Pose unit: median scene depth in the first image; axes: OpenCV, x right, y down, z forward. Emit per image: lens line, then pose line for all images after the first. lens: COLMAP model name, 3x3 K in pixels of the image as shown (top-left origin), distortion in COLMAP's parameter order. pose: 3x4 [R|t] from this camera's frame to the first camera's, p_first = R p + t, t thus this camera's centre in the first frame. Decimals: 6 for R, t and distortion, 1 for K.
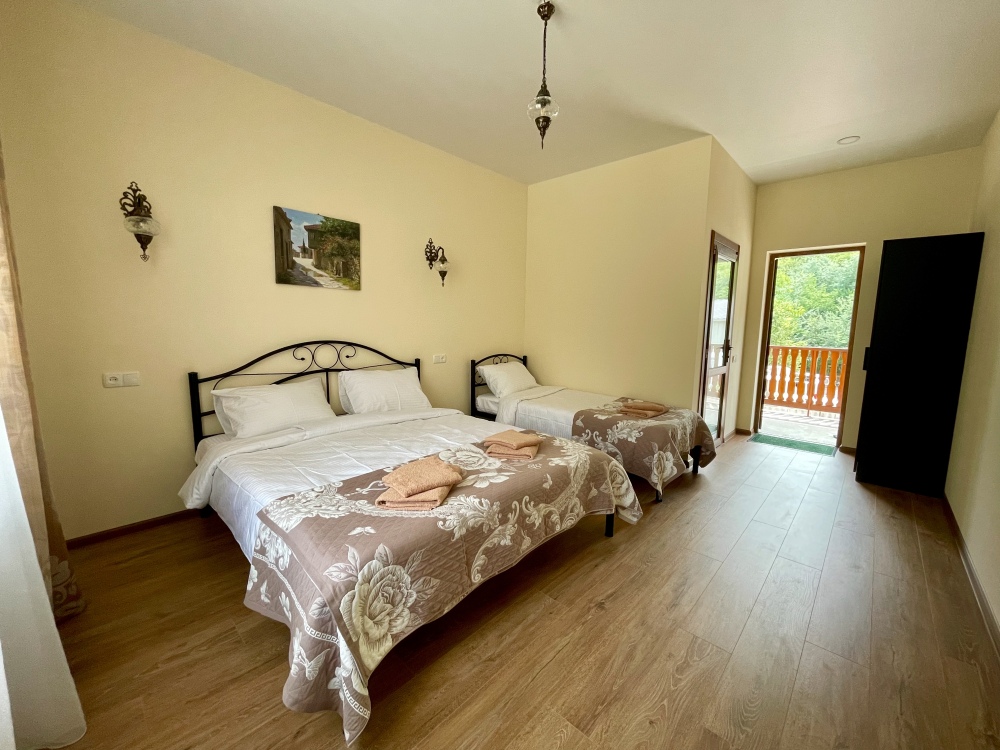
lens RADIAL K [[404.9, 0, 506.3], [0, 404.9, 375.3], [0, 0, 1]] dist [-0.032472, -0.000172]
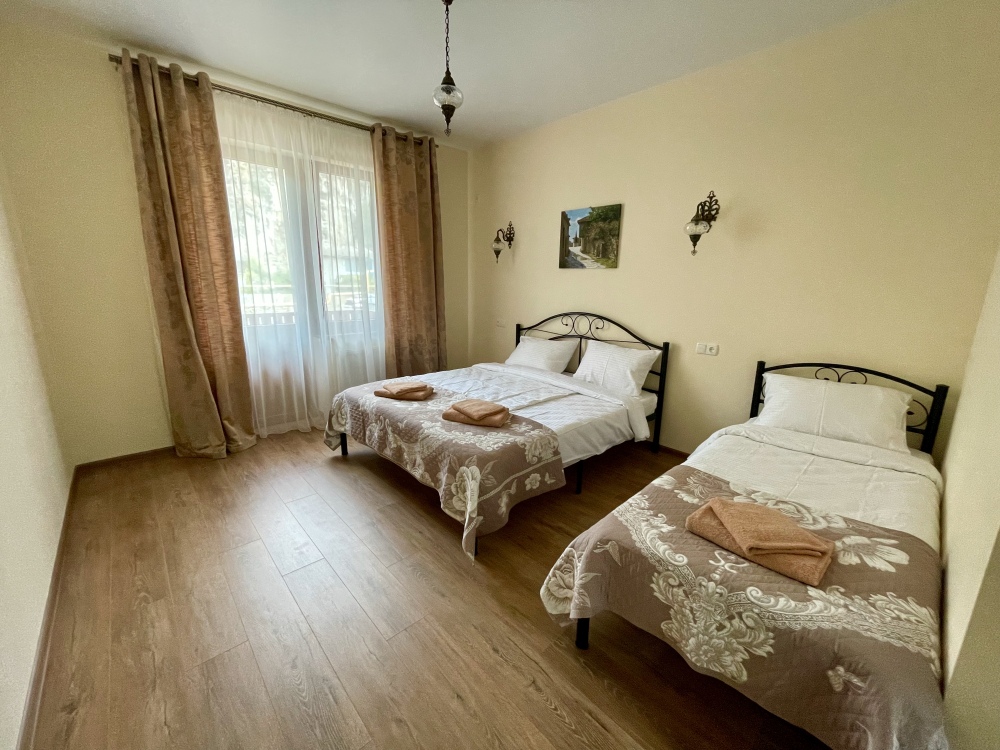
lens RADIAL K [[413.8, 0, 509.7], [0, 413.8, 373.3], [0, 0, 1]] dist [-0.002387, 0.006529]
pose [[-0.067096, 0.195613, -0.978383, 0.869369], [-0.148315, 0.967743, 0.203657, -0.135913], [0.986661, 0.158773, -0.035919, 0.888977]]
